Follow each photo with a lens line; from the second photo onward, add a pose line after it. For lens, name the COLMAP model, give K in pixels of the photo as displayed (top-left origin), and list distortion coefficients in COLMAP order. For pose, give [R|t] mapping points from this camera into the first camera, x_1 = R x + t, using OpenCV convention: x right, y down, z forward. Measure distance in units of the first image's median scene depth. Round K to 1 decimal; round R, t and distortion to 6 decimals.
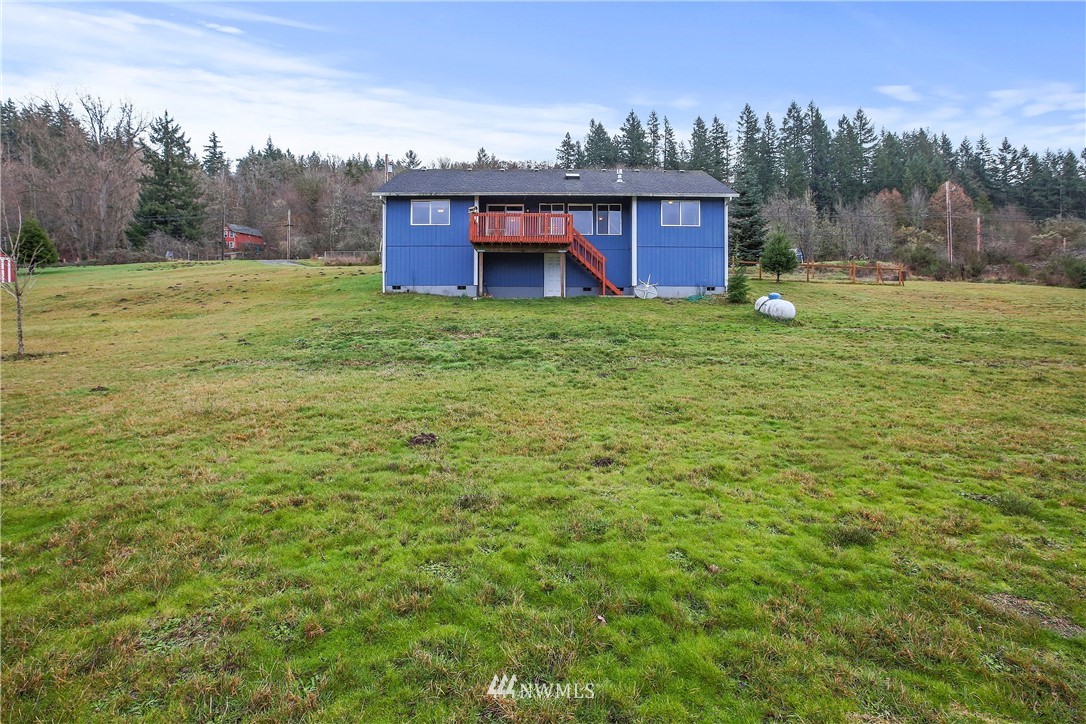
lens RADIAL K [[483.3, 0, 517.3], [0, 483.3, 337.8], [0, 0, 1]] dist [-0.005166, 0.000556]
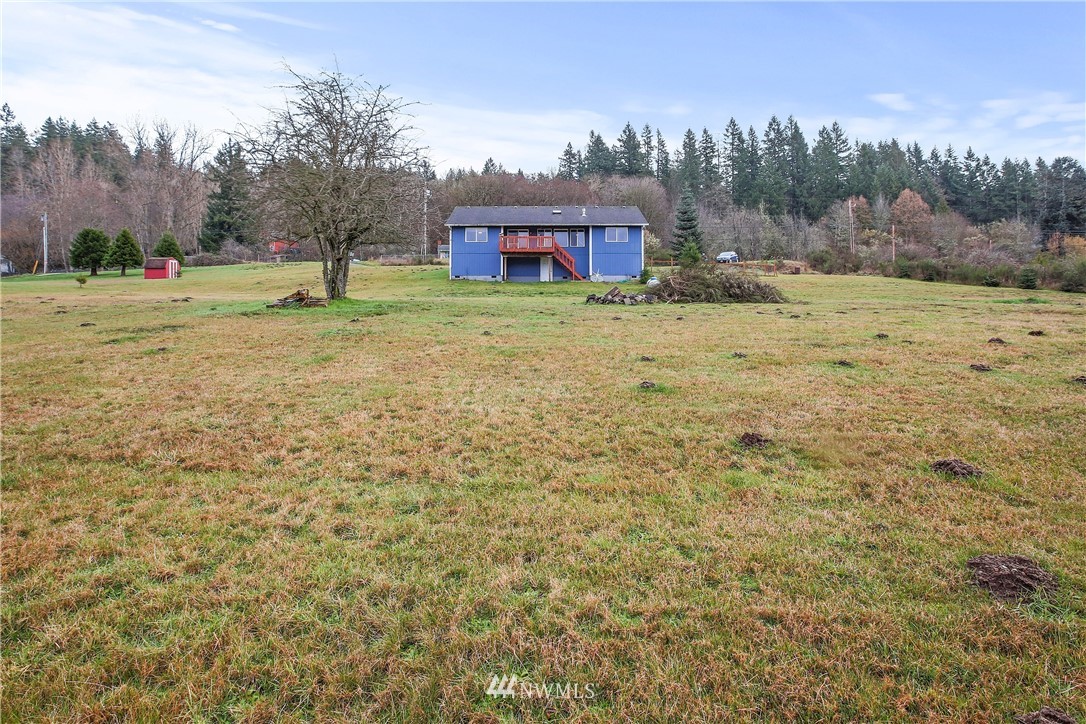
lens RADIAL K [[510.5, 0, 523.4], [0, 510.5, 343.3], [0, 0, 1]] dist [-0.000757, 0.000304]
pose [[0.999989, -0.004517, 0.001143, -0.001629], [0.004517, 0.999990, -0.000331, 0.025478], [-0.001142, 0.000336, 0.999999, -0.157817]]
